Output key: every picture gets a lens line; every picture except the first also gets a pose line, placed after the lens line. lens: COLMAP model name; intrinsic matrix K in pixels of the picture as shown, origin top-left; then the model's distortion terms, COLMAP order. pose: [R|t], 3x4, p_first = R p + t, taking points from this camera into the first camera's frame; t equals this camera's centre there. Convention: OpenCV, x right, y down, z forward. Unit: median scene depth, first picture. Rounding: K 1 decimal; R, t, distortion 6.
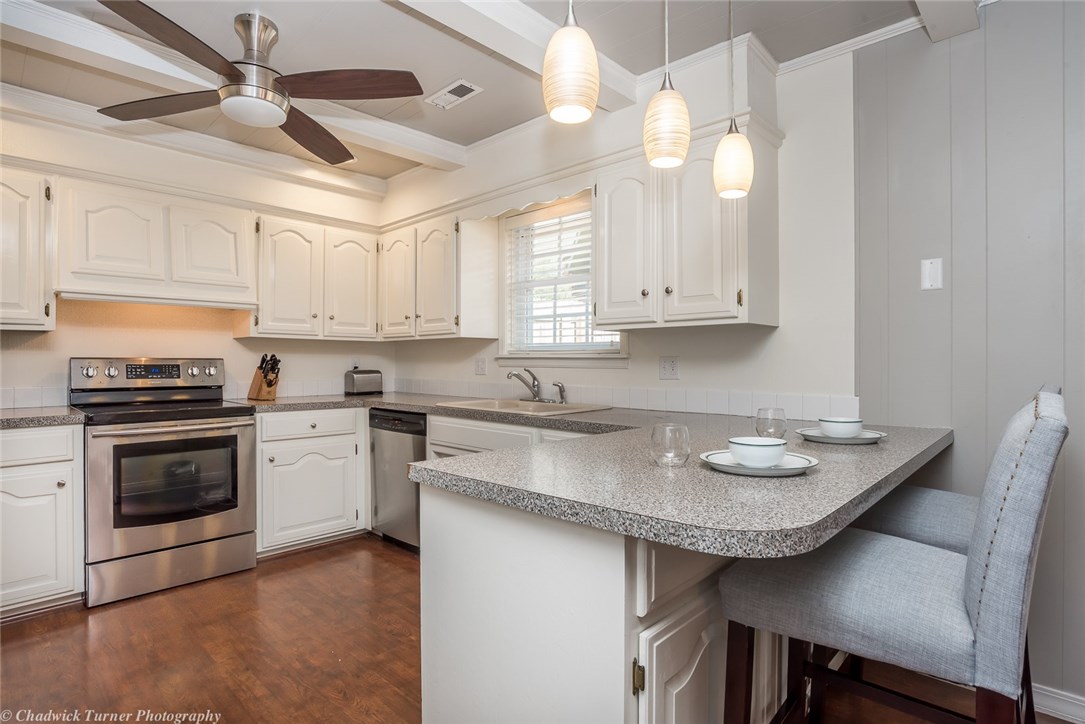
lens RADIAL K [[555.7, 0, 547.6], [0, 555.7, 360.7], [0, 0, 1]] dist [-0.020498, 0.000097]
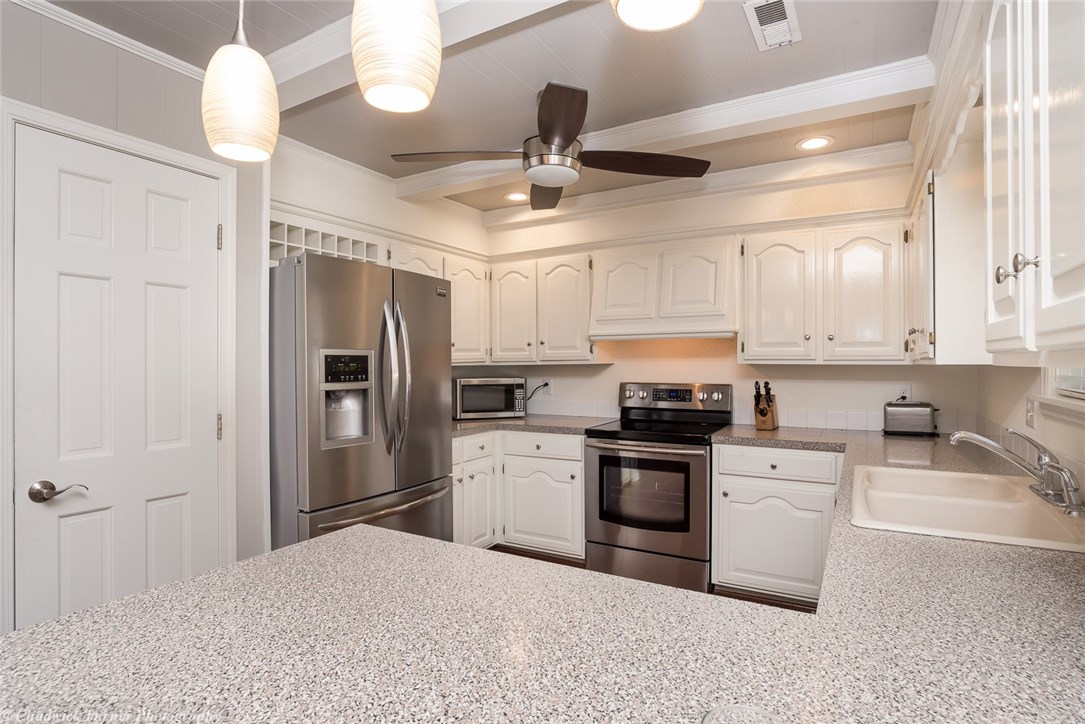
lens RADIAL K [[555.7, 0, 546.0], [0, 555.7, 367.5], [0, 0, 1]] dist [-0.020498, 0.000097]
pose [[0.239430, 0.006826, -0.970890, 0.352169], [0.001922, 0.999970, 0.007504, -0.047511], [0.970912, -0.003662, 0.239410, 0.459573]]
